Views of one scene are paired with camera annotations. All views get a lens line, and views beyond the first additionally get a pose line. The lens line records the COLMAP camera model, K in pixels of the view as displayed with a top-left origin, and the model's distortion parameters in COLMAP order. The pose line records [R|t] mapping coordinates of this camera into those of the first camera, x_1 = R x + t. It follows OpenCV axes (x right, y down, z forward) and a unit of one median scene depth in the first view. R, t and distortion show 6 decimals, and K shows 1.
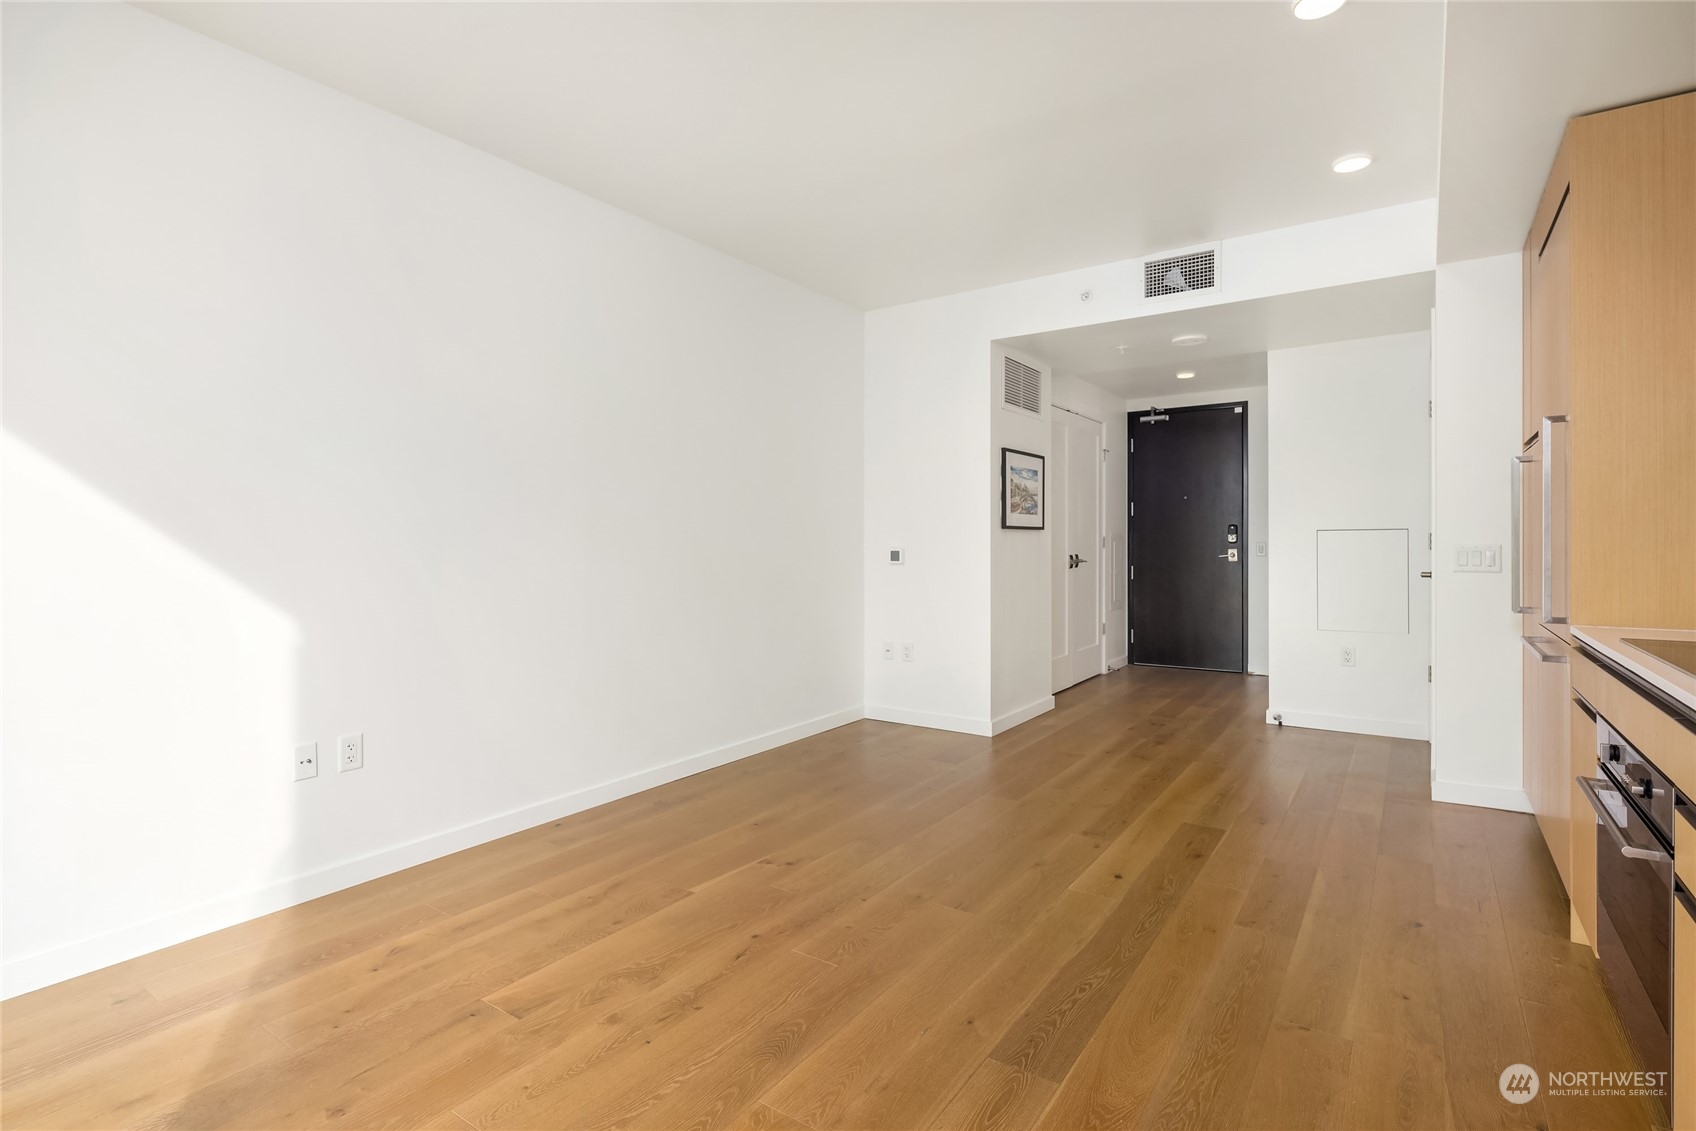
lens RADIAL K [[824.2, 0, 846.9], [0, 824.2, 542.0], [0, 0, 1]] dist [0.003003, 0.000479]
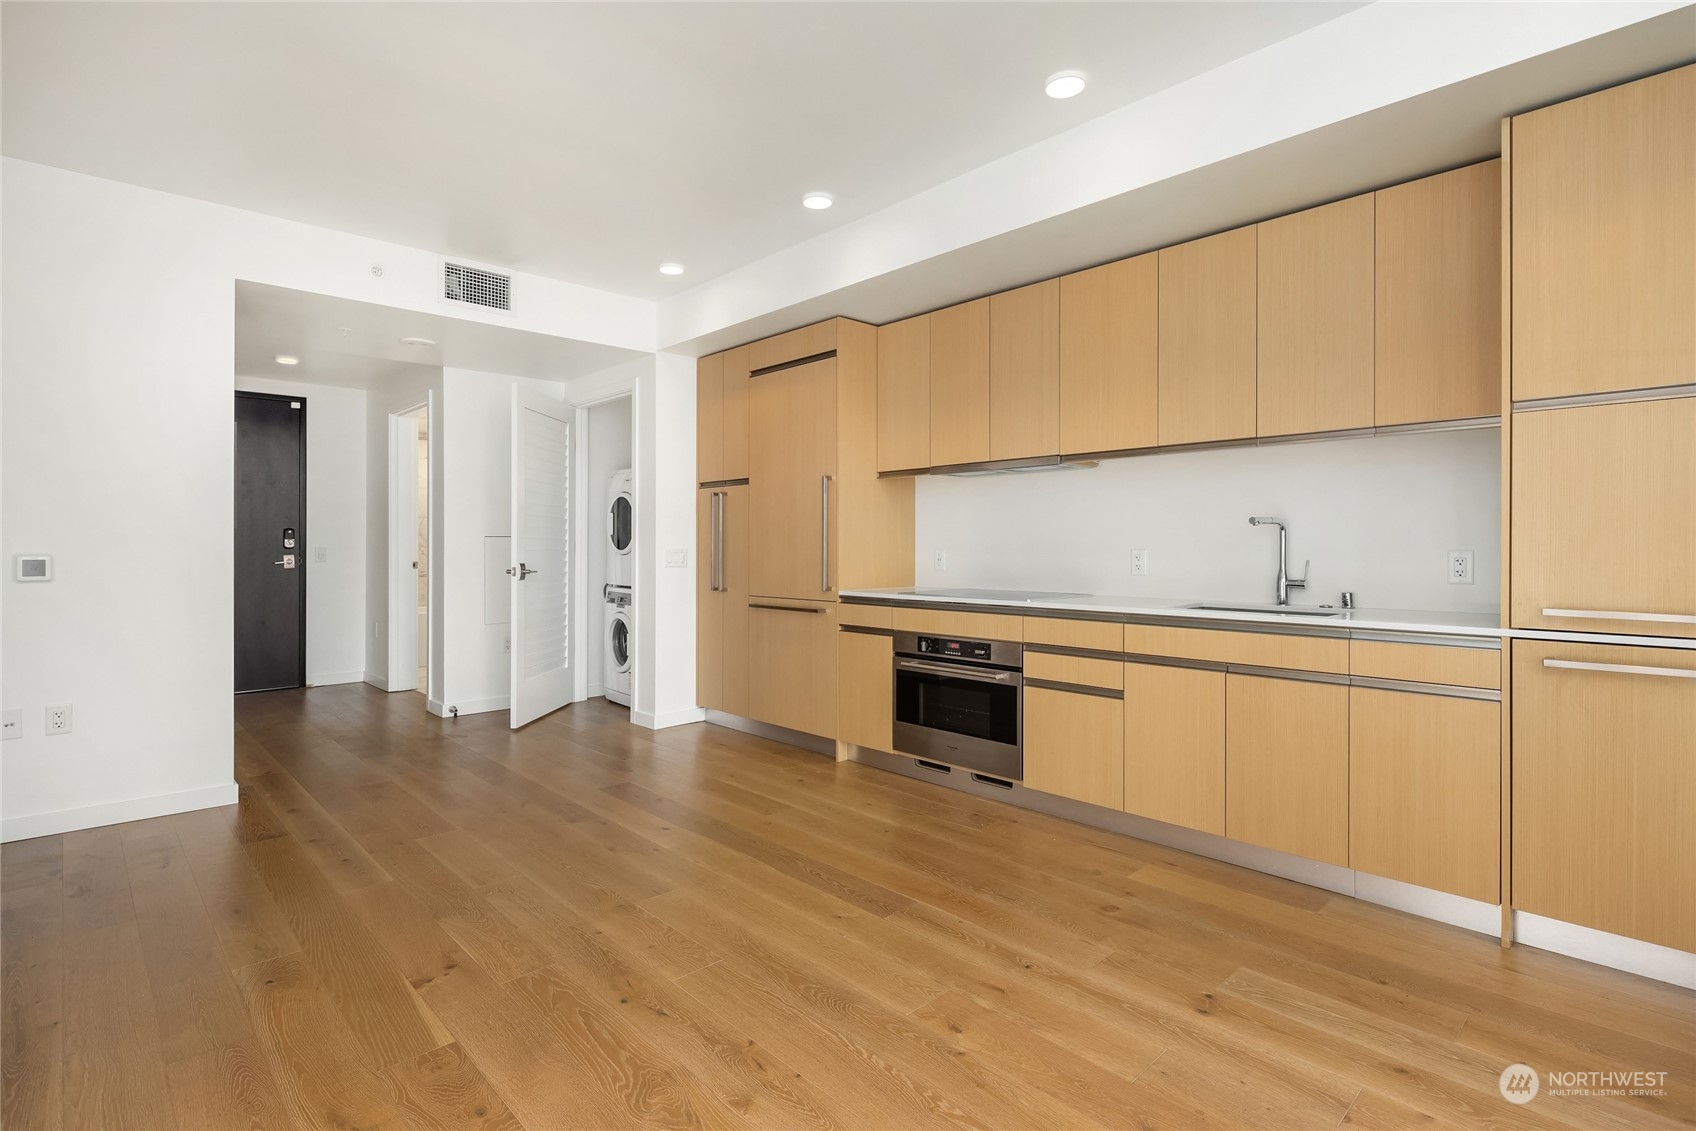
lens RADIAL K [[824.2, 0, 846.9], [0, 824.2, 542.0], [0, 0, 1]] dist [0.003003, 0.000479]
pose [[0.203869, 0.006770, 0.978975, -0.741809], [0.003532, 0.999964, -0.007651, 0.007900], [-0.978992, 0.005017, 0.203838, 0.489186]]
